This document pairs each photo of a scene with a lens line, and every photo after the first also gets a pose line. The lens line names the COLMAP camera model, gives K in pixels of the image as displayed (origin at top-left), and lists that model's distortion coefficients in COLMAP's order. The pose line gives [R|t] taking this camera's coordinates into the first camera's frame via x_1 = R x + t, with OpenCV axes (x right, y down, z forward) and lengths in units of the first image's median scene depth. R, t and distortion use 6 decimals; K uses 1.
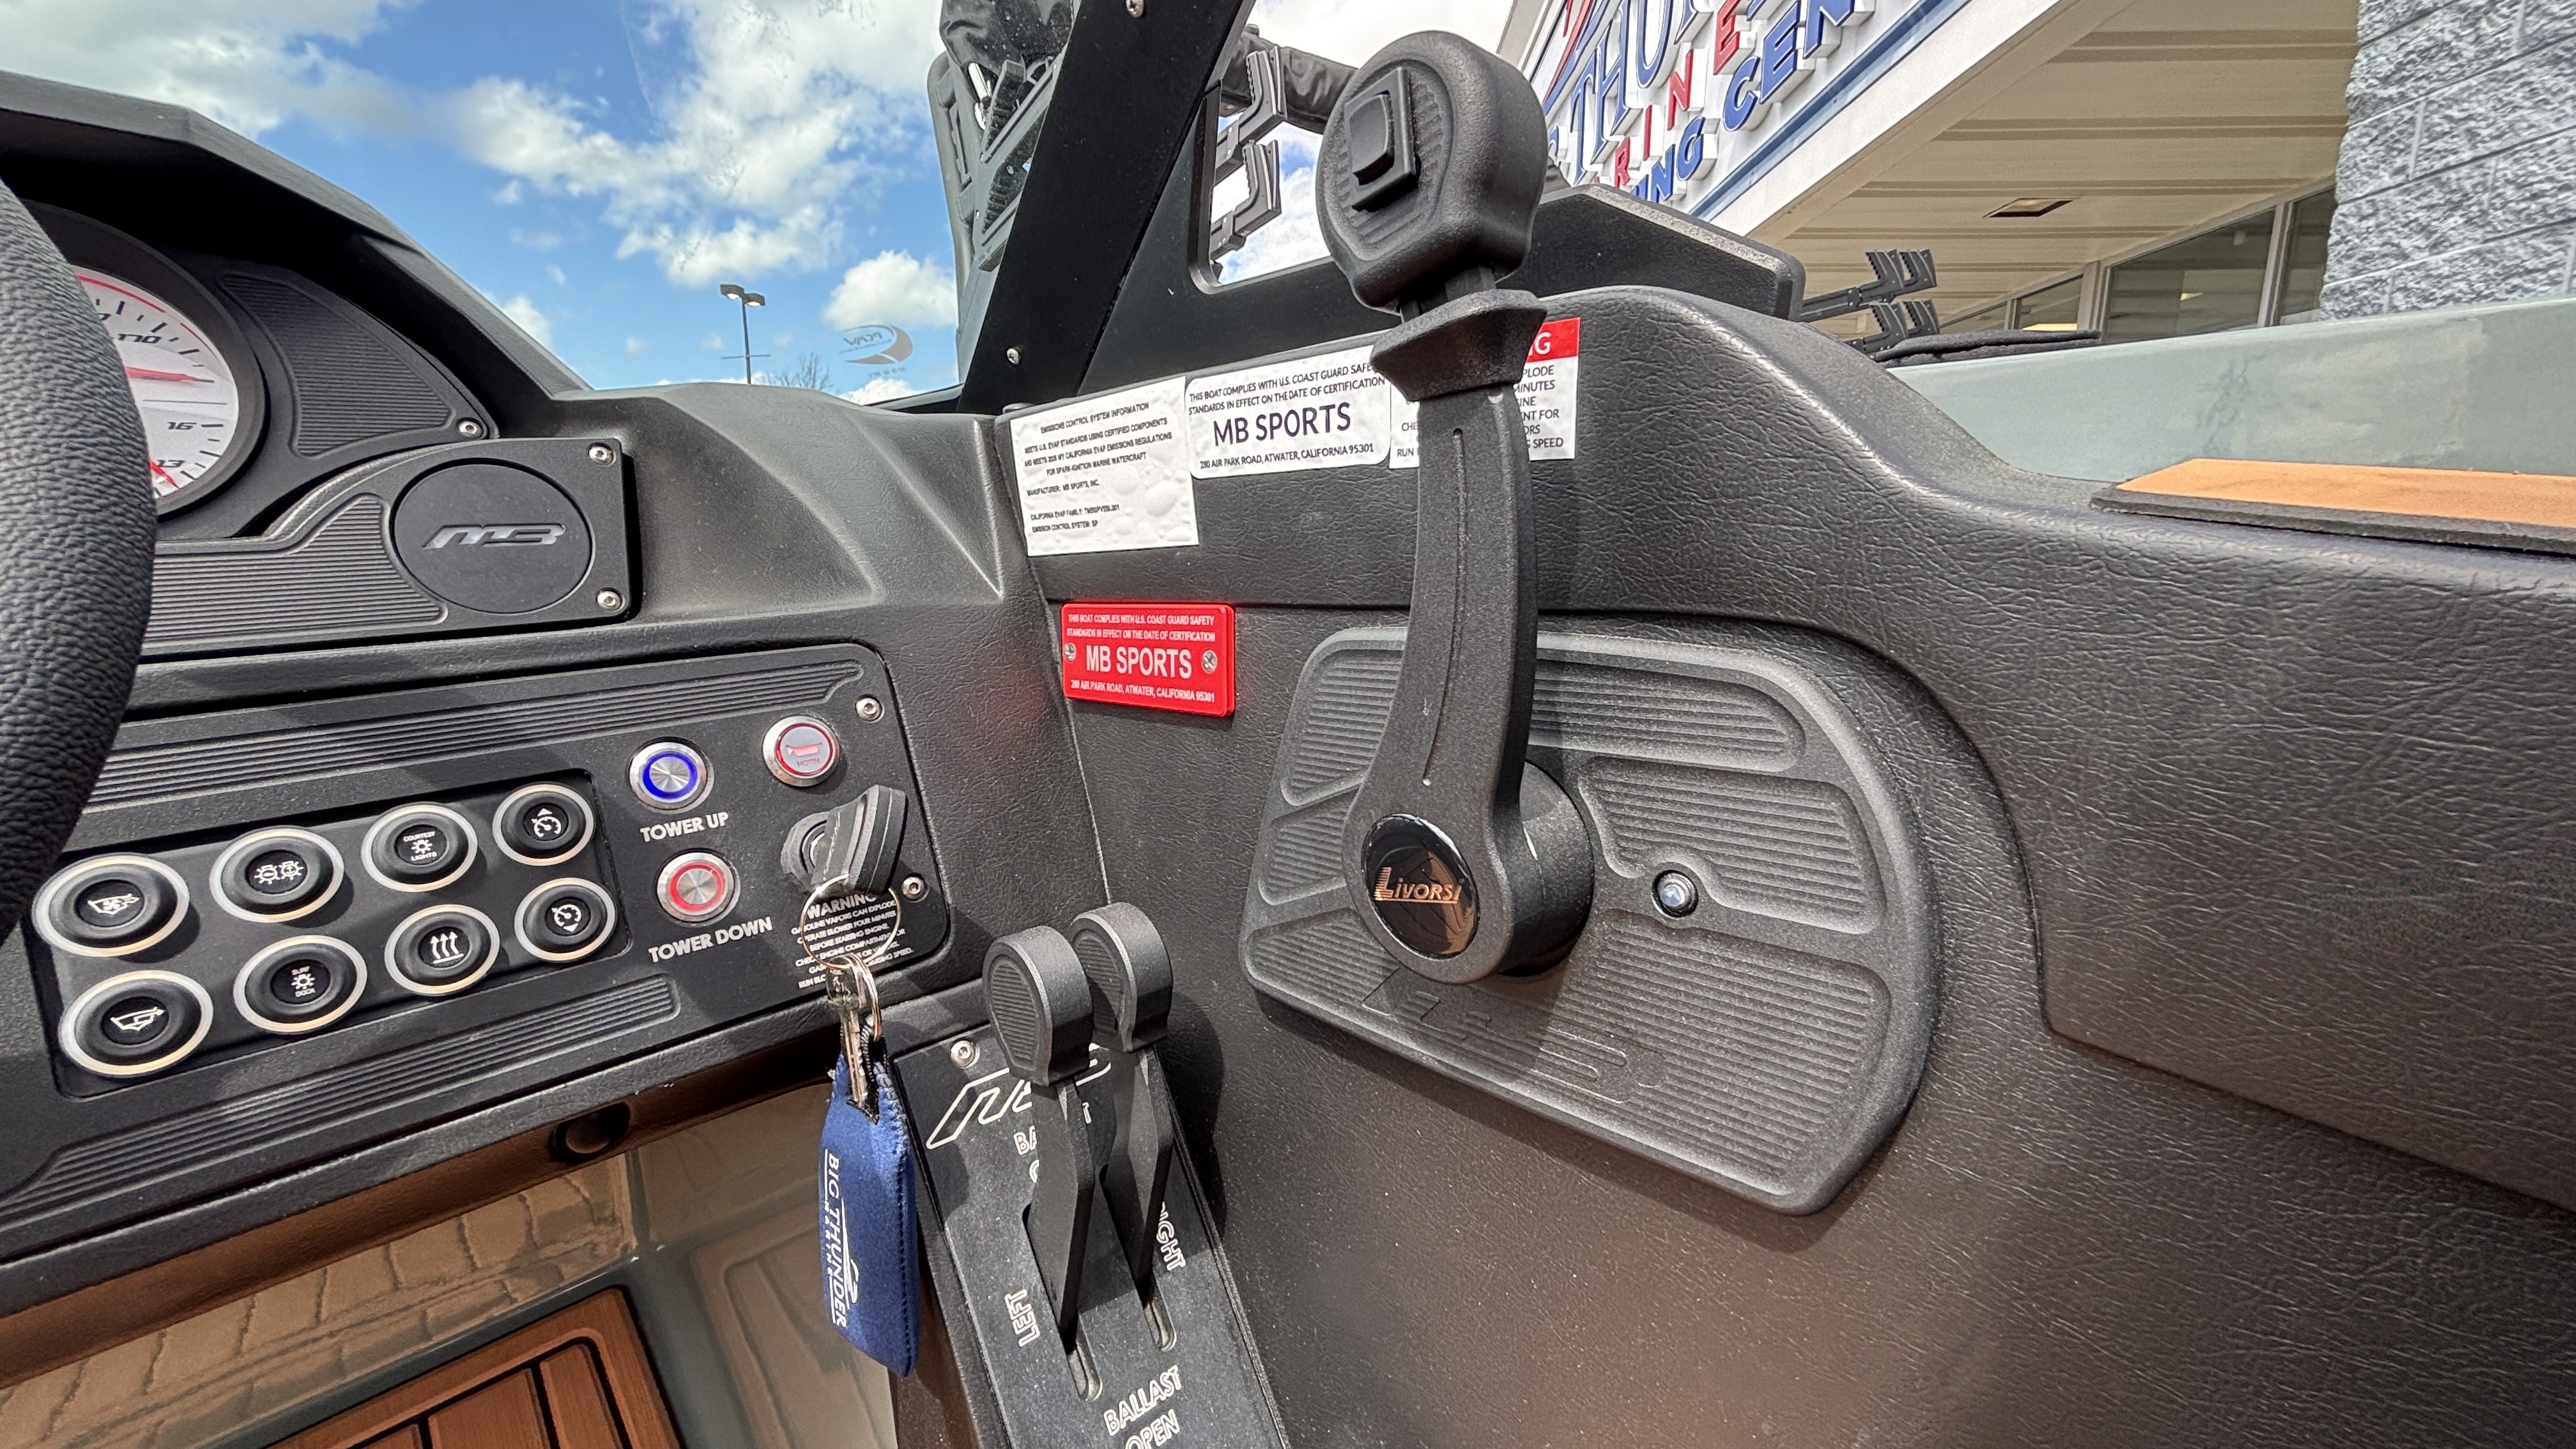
lens RADIAL K [[1024.6, 0, 1288.0], [0, 1024.6, 724.5], [0, 0, 1]] dist [-0.001252, -0.000037]
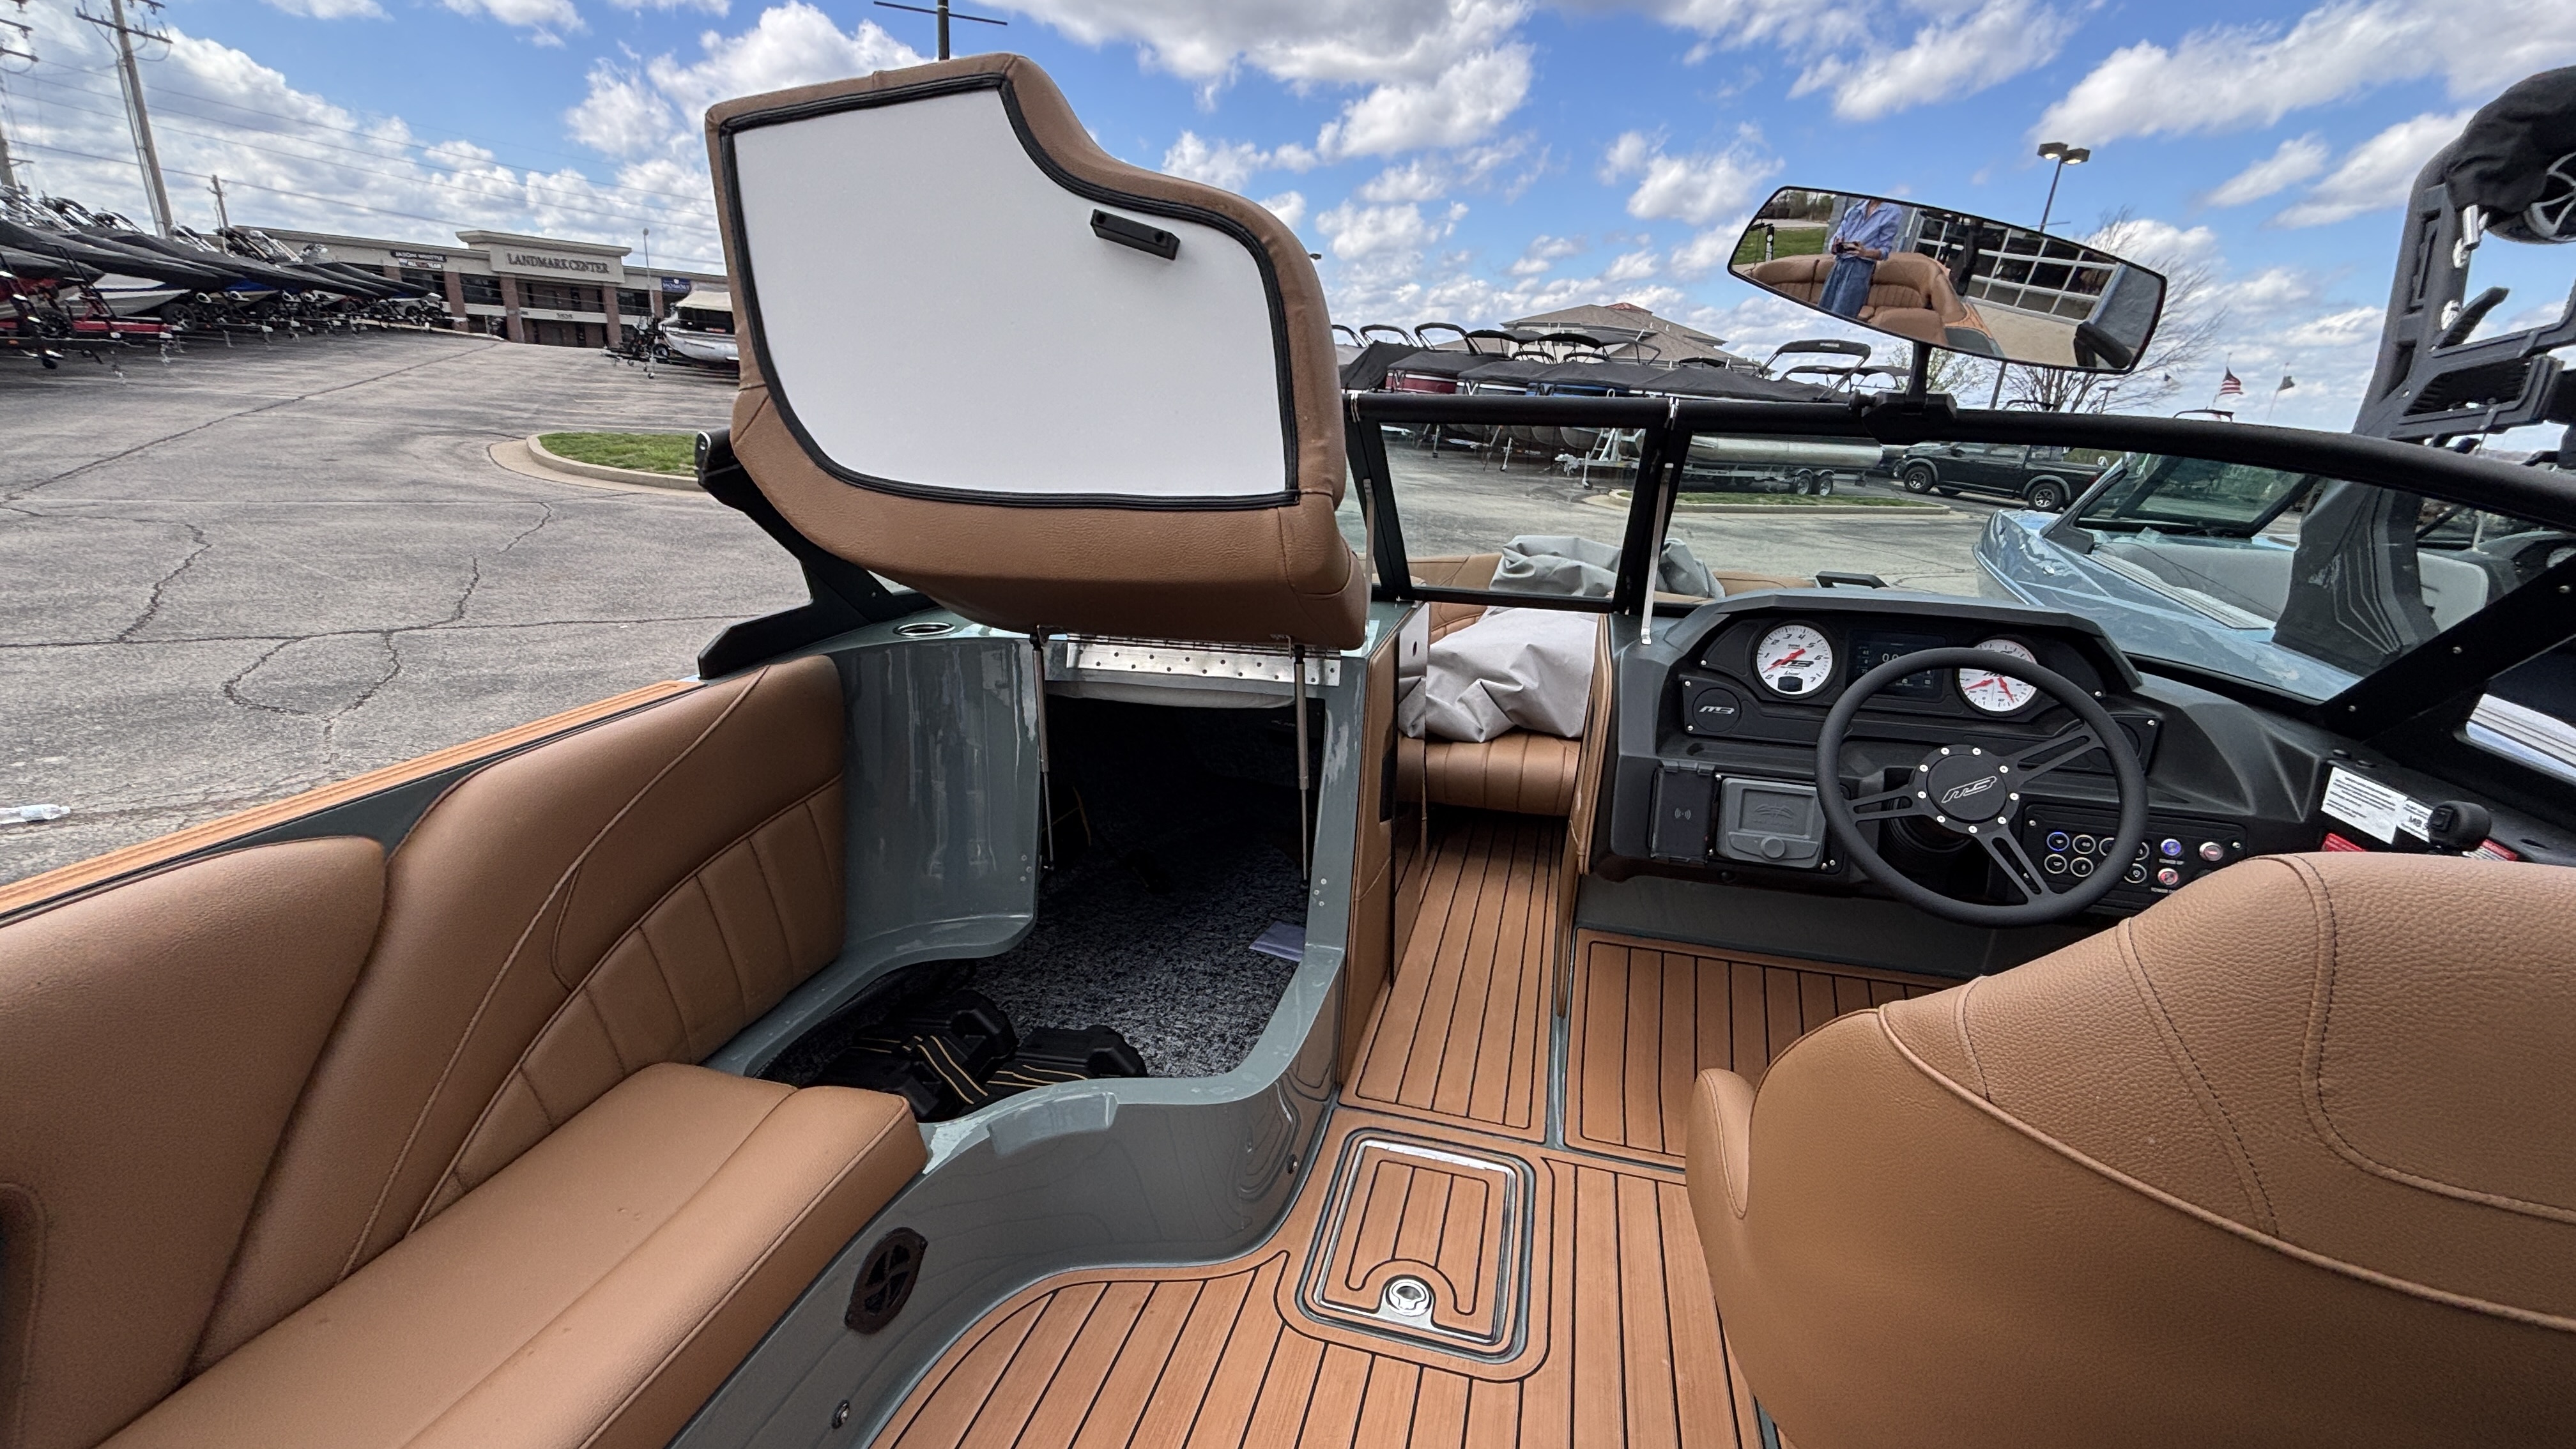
lens RADIAL K [[1042.1, 0, 1291.3], [0, 1042.1, 733.4], [0, 0, 1]] dist [-0.001240, 0.000122]
pose [[0.514452, 0.308129, -0.800247, 0.670164], [-0.206168, 0.950283, 0.233361, -0.575142], [0.832366, 0.044932, 0.552402, -3.829023]]
